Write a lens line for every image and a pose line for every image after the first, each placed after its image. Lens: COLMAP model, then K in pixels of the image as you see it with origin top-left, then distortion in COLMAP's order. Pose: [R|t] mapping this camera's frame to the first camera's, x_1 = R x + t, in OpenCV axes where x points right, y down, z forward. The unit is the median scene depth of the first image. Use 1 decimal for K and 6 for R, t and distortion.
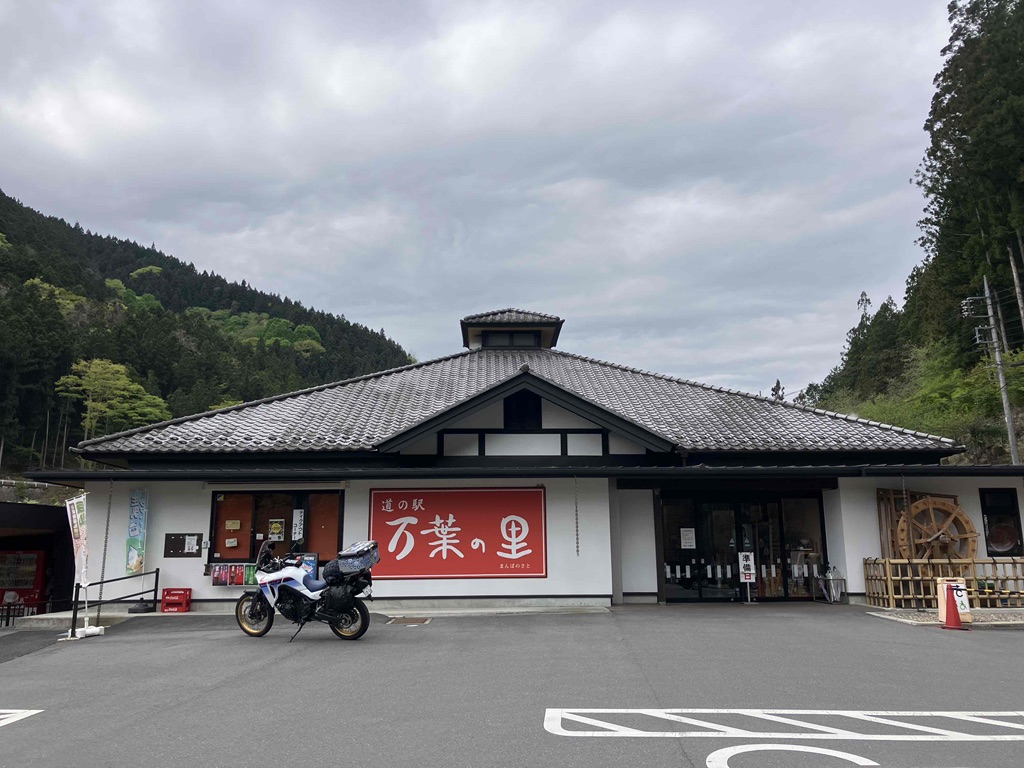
lens RADIAL K [[842.6, 0, 520.7], [0, 842.6, 381.7], [0, 0, 1]] dist [0.047440, -0.041931]
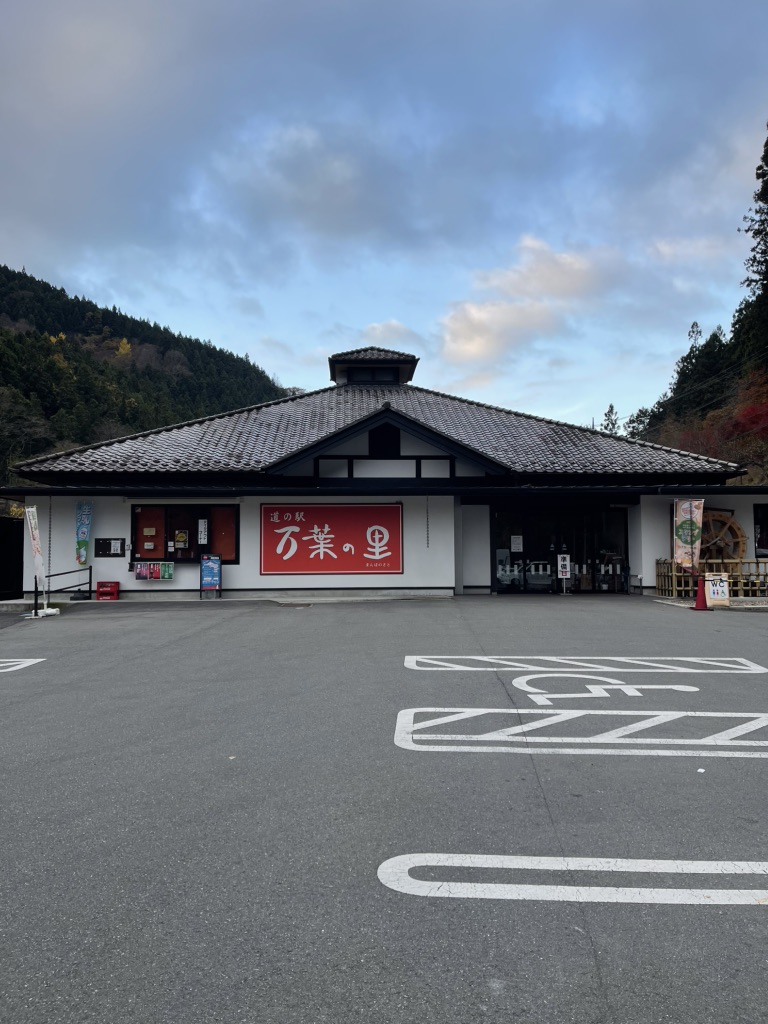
lens RADIAL K [[778.5, 0, 393.4], [0, 778.5, 512.4], [0, 0, 1]] dist [0.054467, -0.039889]
pose [[0.999760, 0.003267, 0.021672, -0.009041], [-0.006197, 0.990614, 0.136547, -0.015769], [-0.021022, -0.136648, 0.990397, -0.124442]]
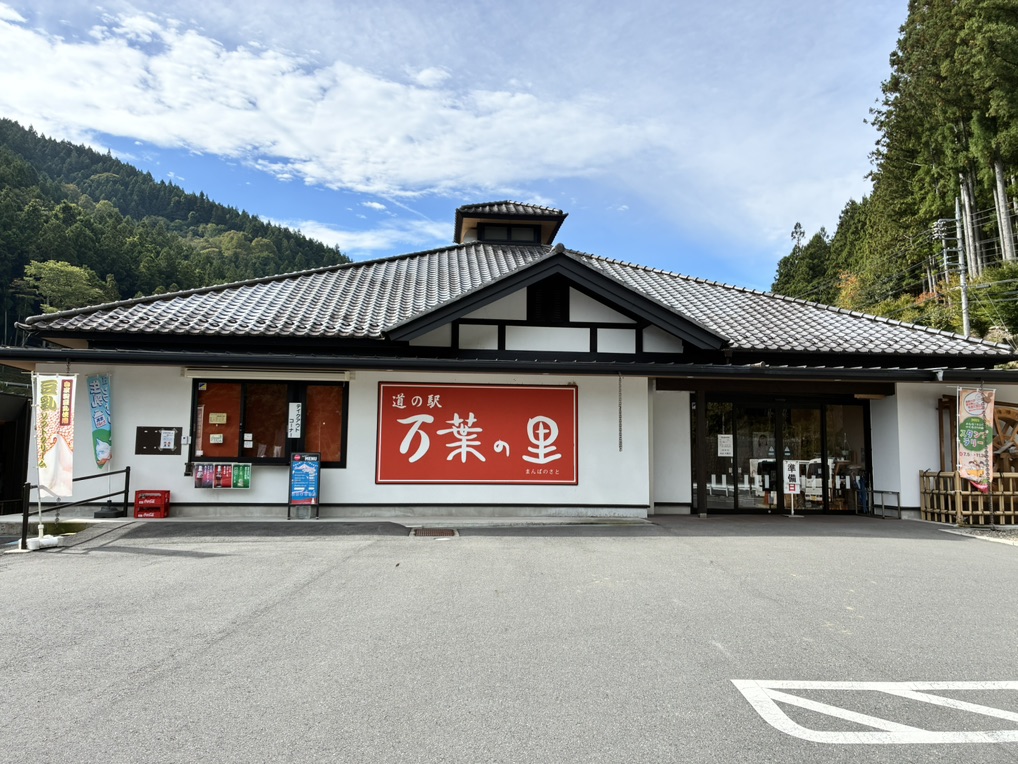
lens RADIAL K [[774.0, 0, 516.2], [0, 774.0, 388.4], [0, 0, 1]] dist [0.054467, -0.039889]
pose [[0.997373, 0.025651, 0.067740, -0.087672], [-0.032868, 0.993642, 0.107684, 0.041388], [-0.064547, -0.109628, 0.991875, 0.190762]]
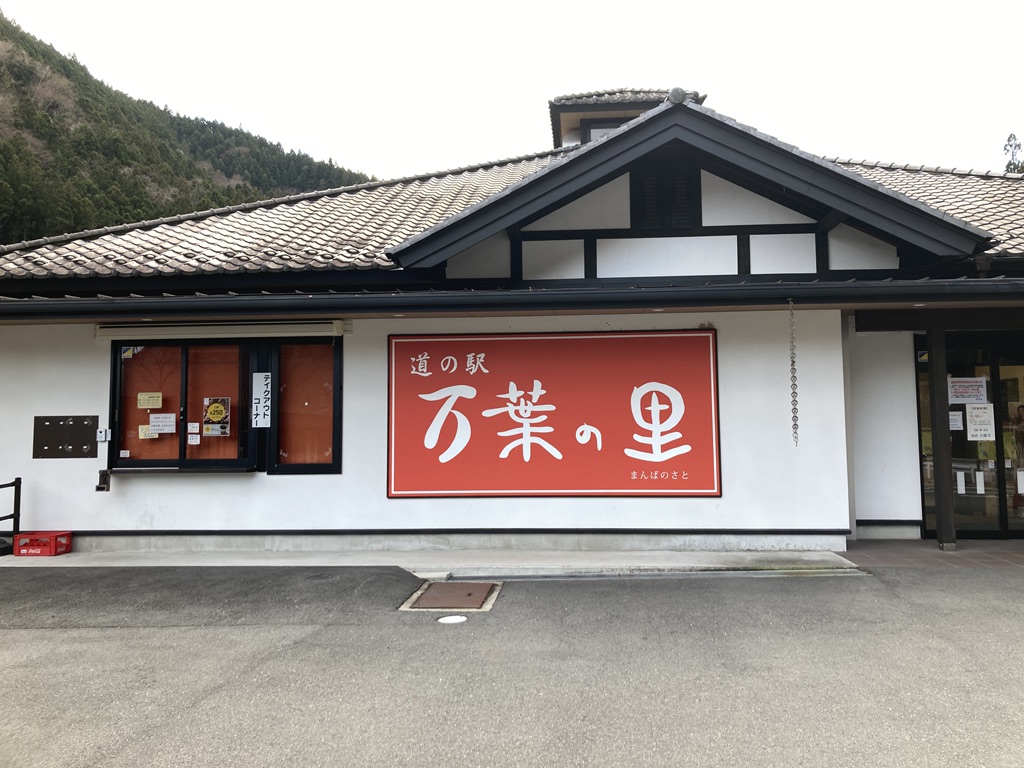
lens RADIAL K [[842.6, 0, 520.1], [0, 842.6, 368.8], [0, 0, 1]] dist [0.047440, -0.041931]
pose [[0.993827, -0.008883, -0.110584, -0.032851], [0.022790, 0.991877, 0.125142, 0.079238], [0.108574, -0.126890, 0.985957, 0.452766]]
